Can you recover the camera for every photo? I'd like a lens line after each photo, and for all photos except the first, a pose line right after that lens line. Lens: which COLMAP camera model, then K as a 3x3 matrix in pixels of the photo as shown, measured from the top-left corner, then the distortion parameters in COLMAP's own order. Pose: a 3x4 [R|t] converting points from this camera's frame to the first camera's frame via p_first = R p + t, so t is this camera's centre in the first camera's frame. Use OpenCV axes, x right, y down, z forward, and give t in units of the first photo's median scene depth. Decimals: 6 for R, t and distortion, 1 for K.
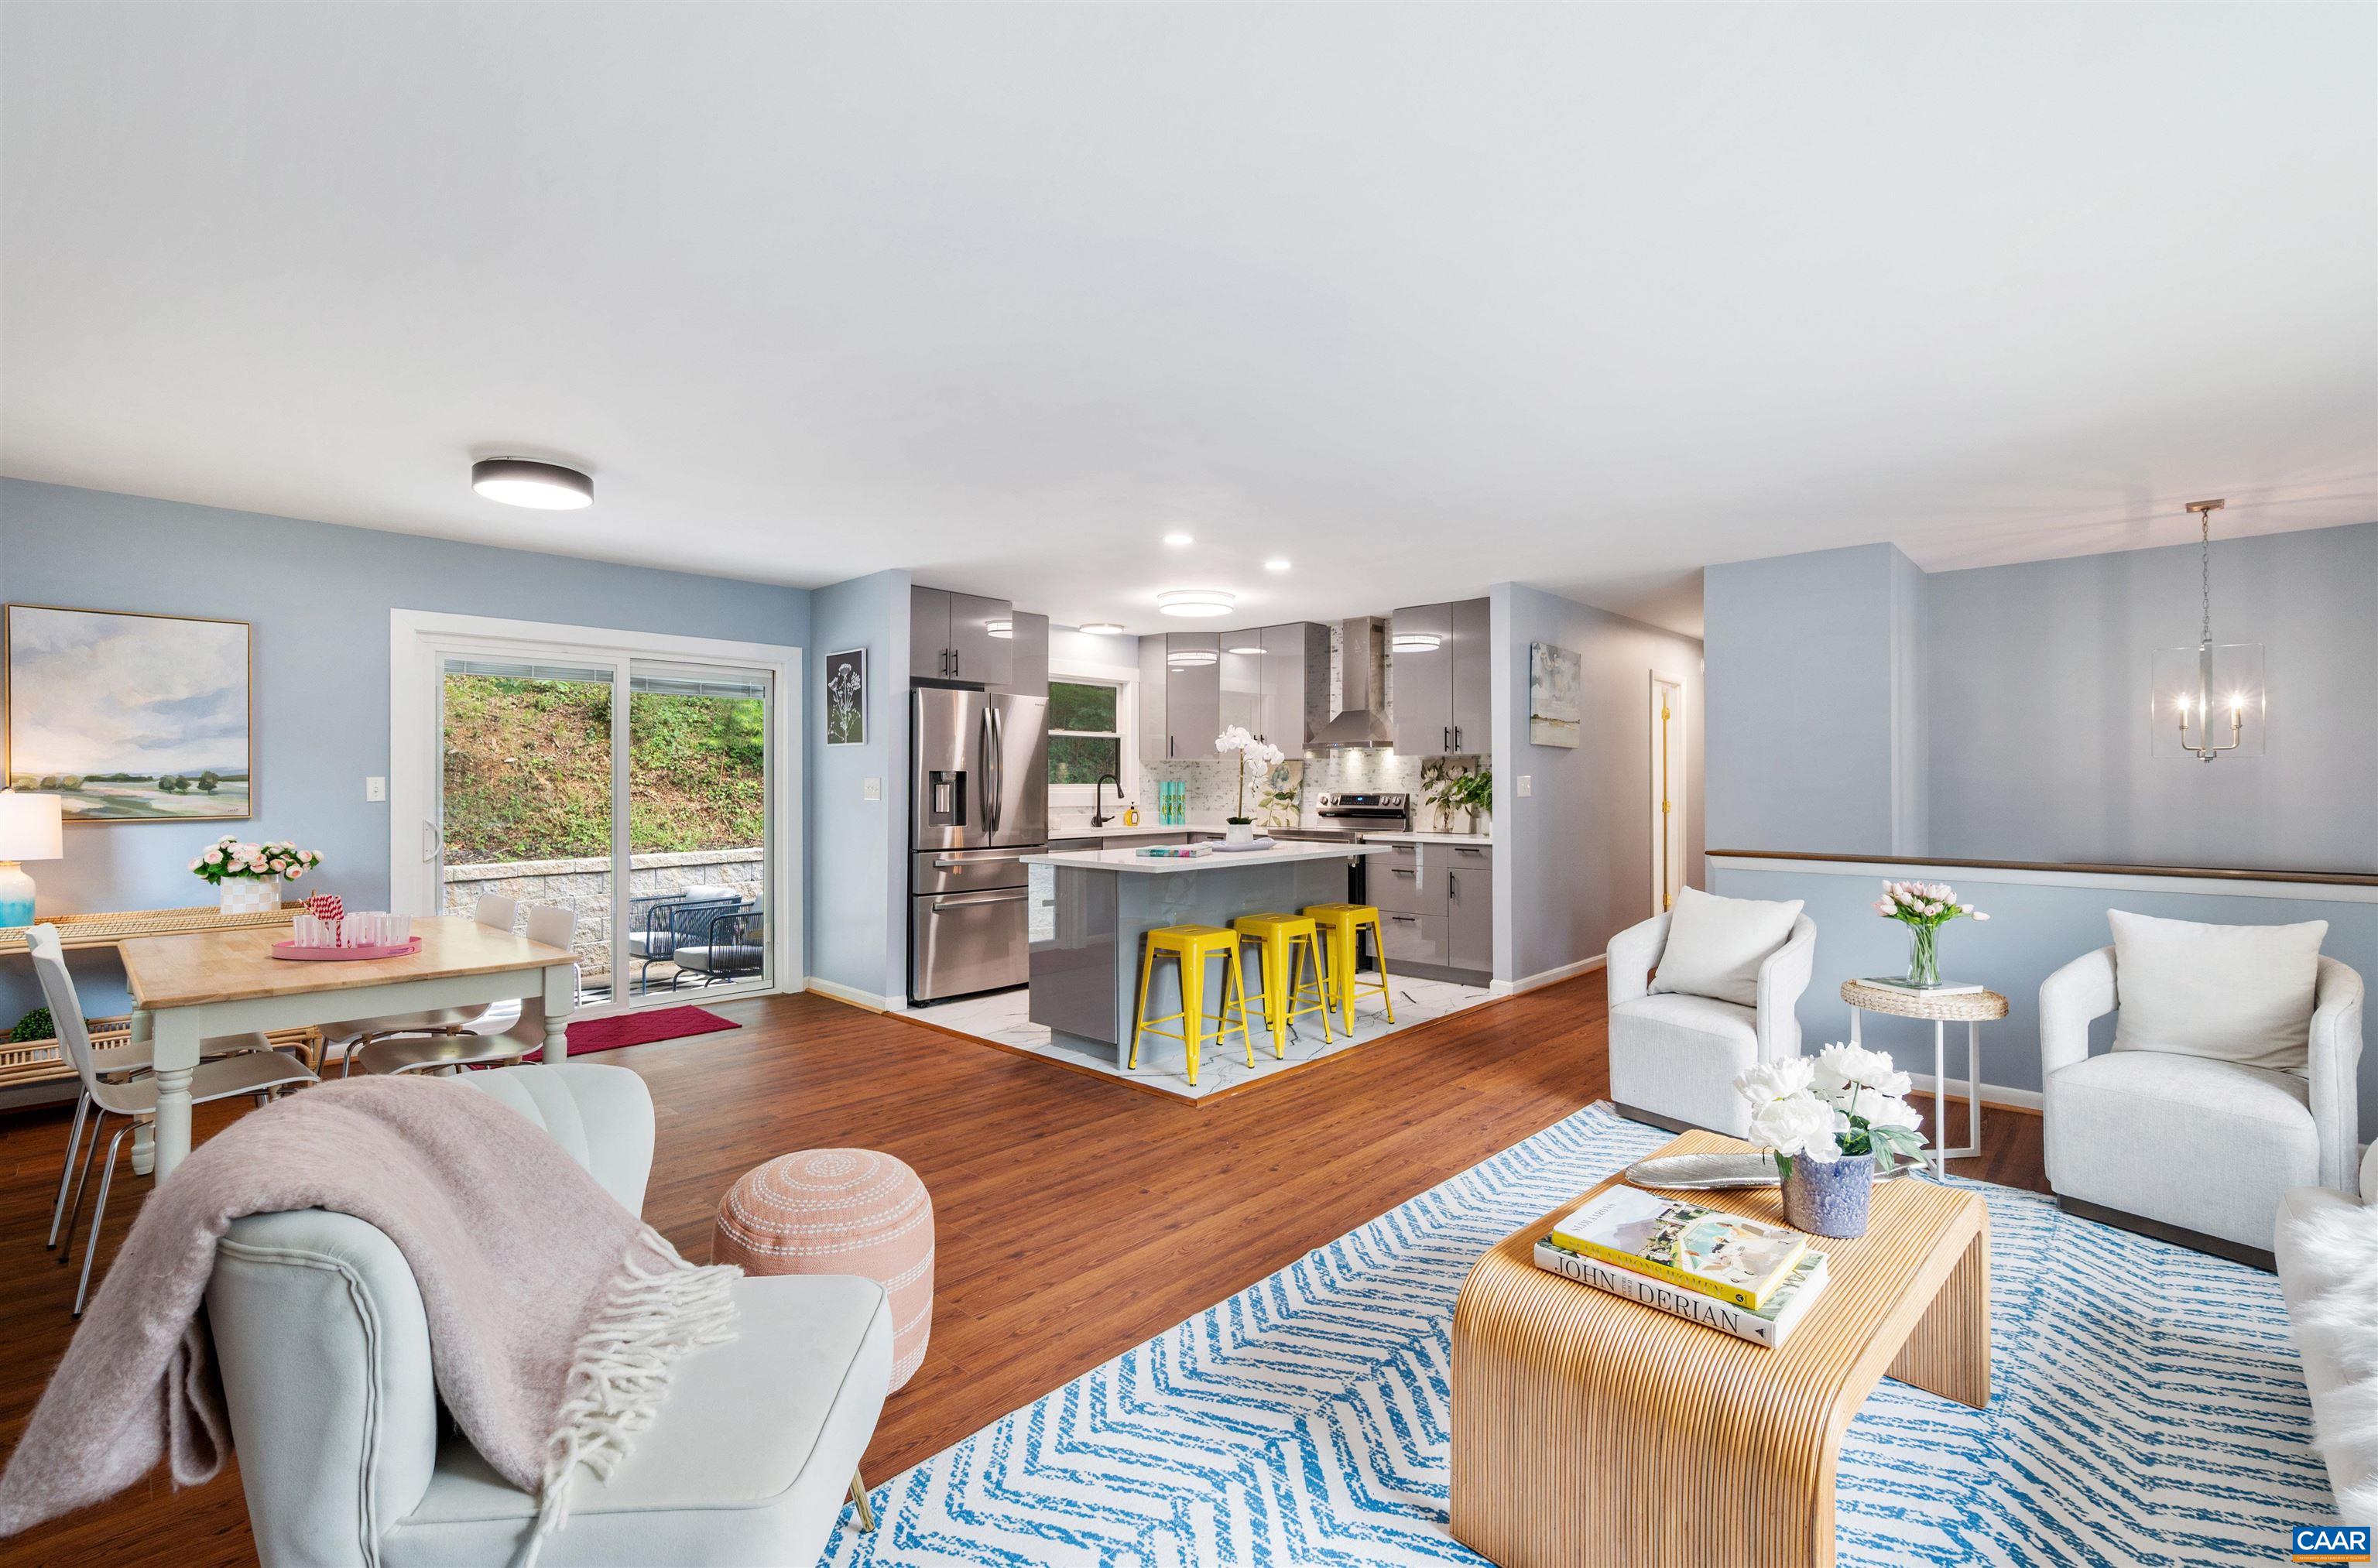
lens RADIAL K [[1022.6, 0, 1232.7], [0, 1022.6, 779.4], [0, 0, 1]] dist [0.001004, 0.000096]
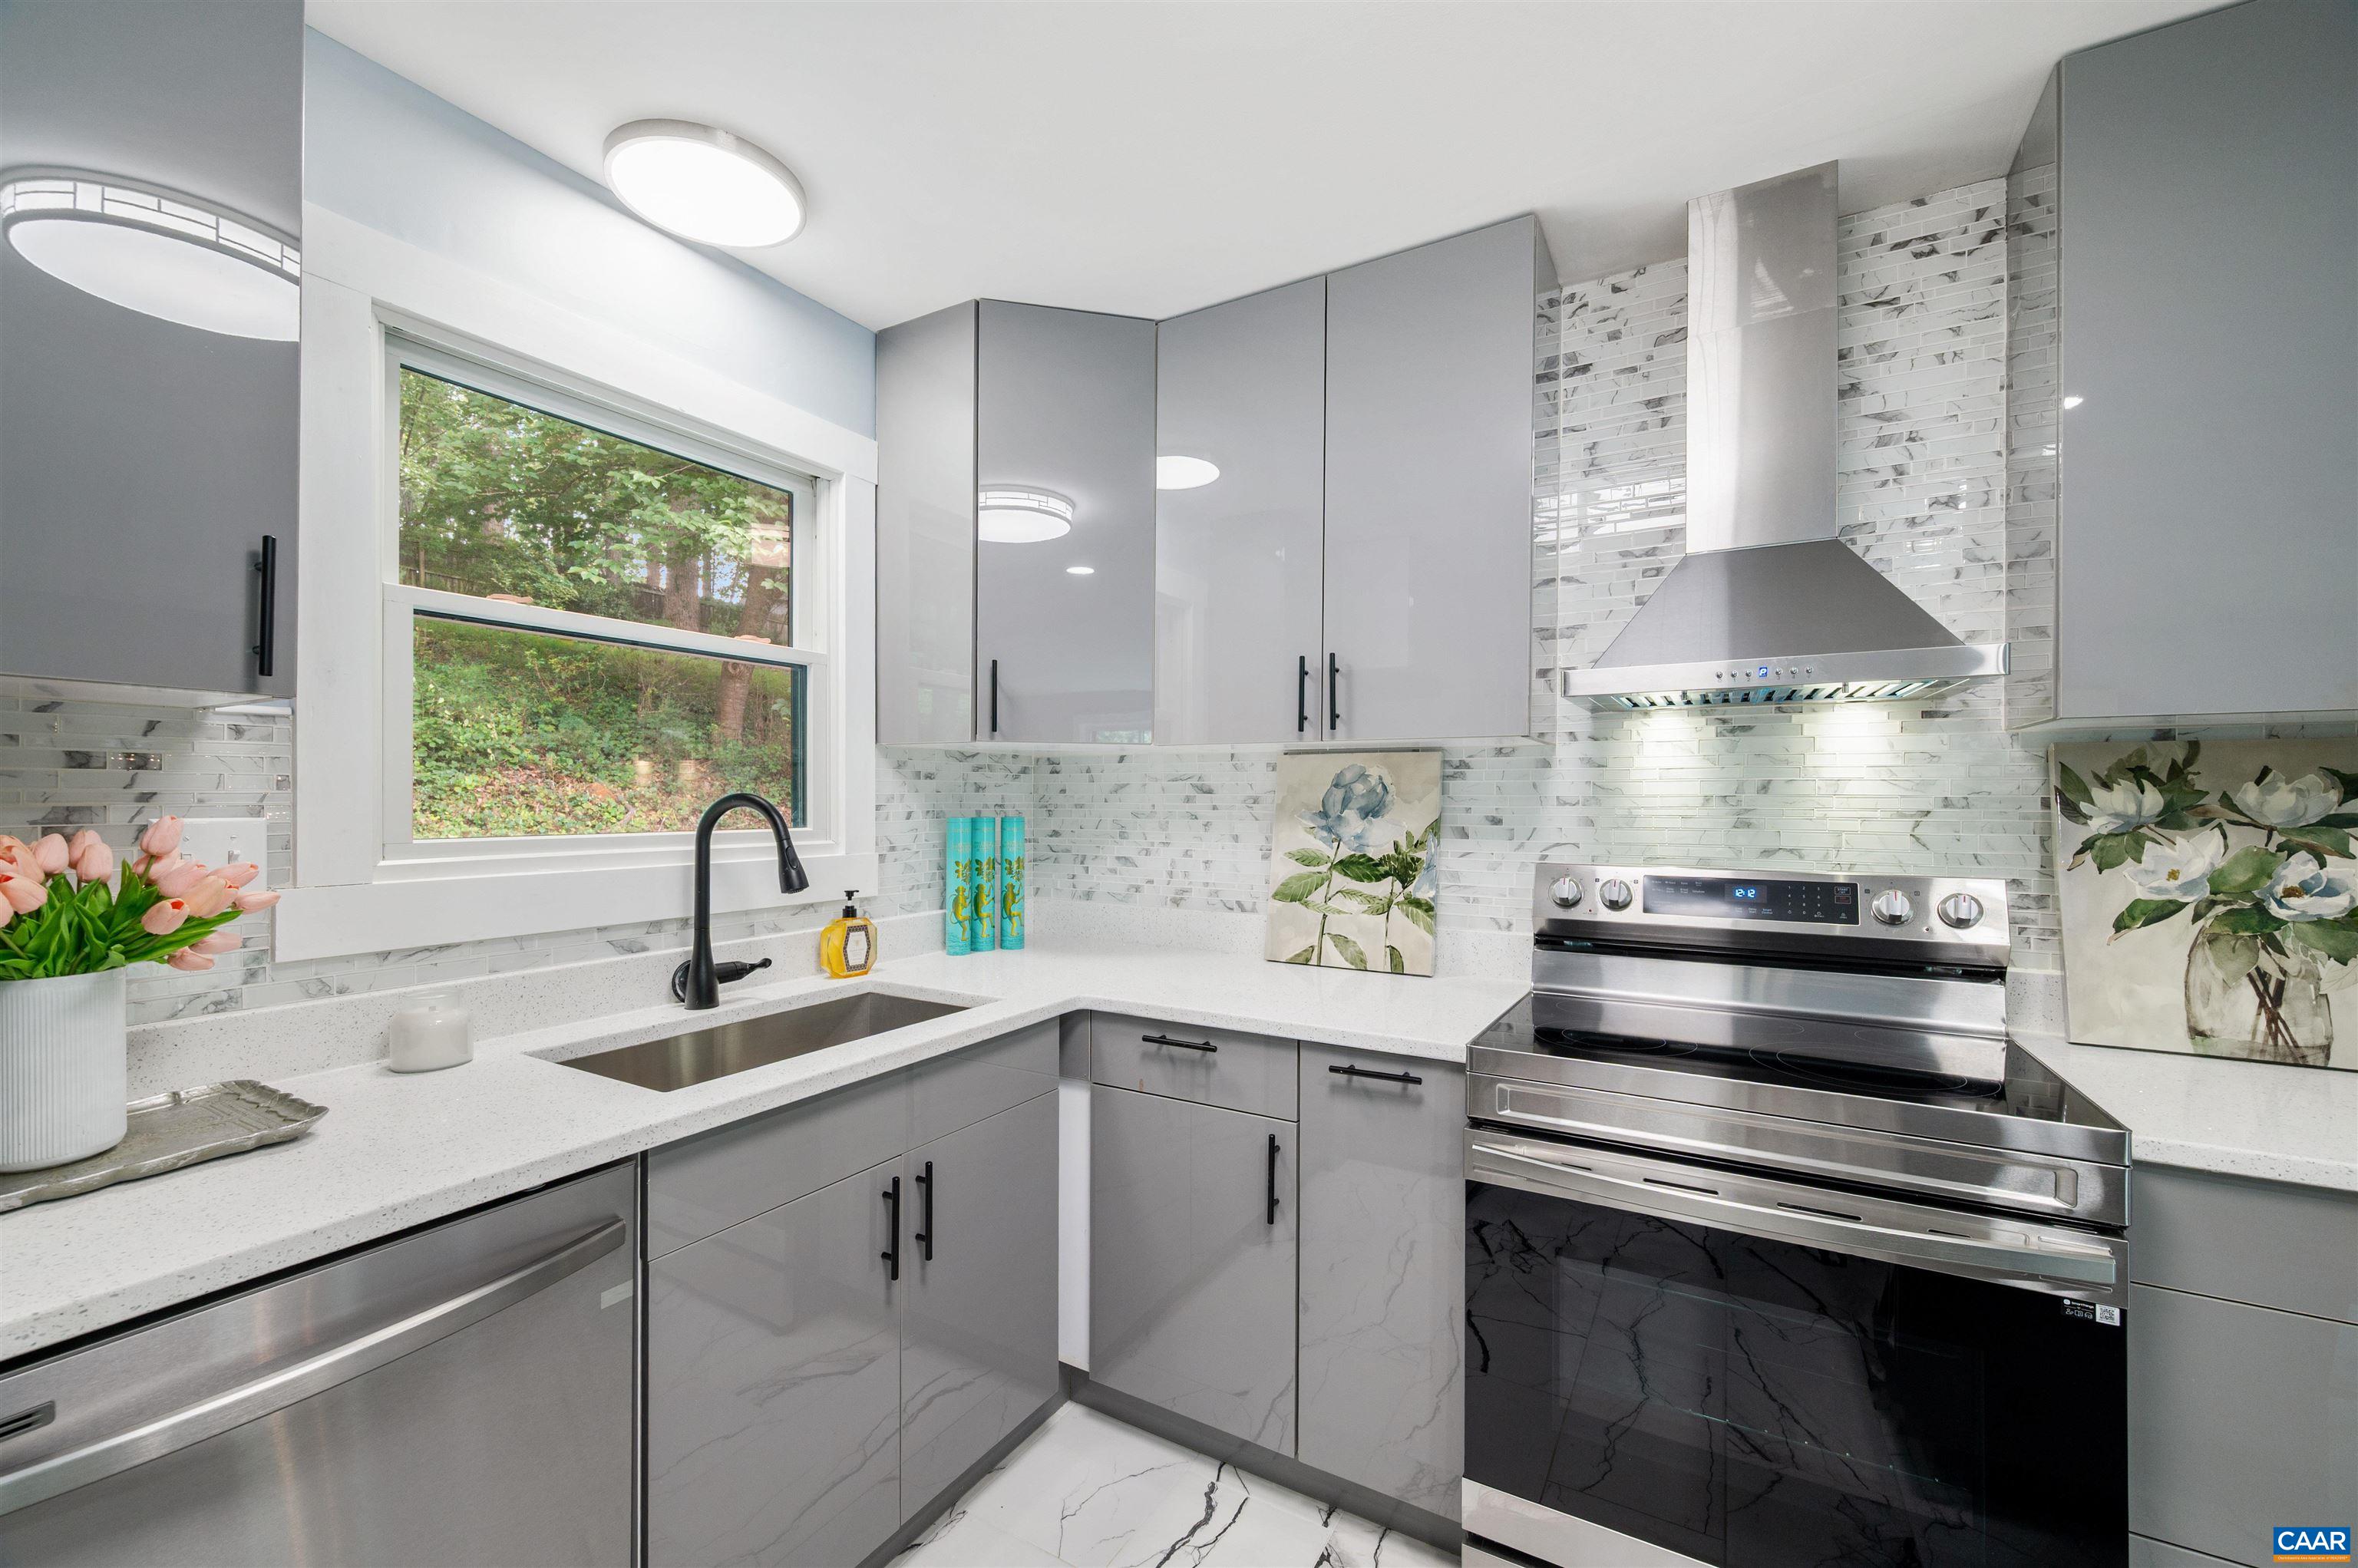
lens RADIAL K [[943.0, 0, 1173.9], [0, 943.0, 801.7], [0, 0, 1]] dist [-0.000145, 0.000168]
pose [[0.980710, 0.002346, 0.195454, -0.079399], [-0.003926, 0.999963, 0.007695, -0.006703], [-0.195429, -0.008314, 0.980683, 0.945033]]
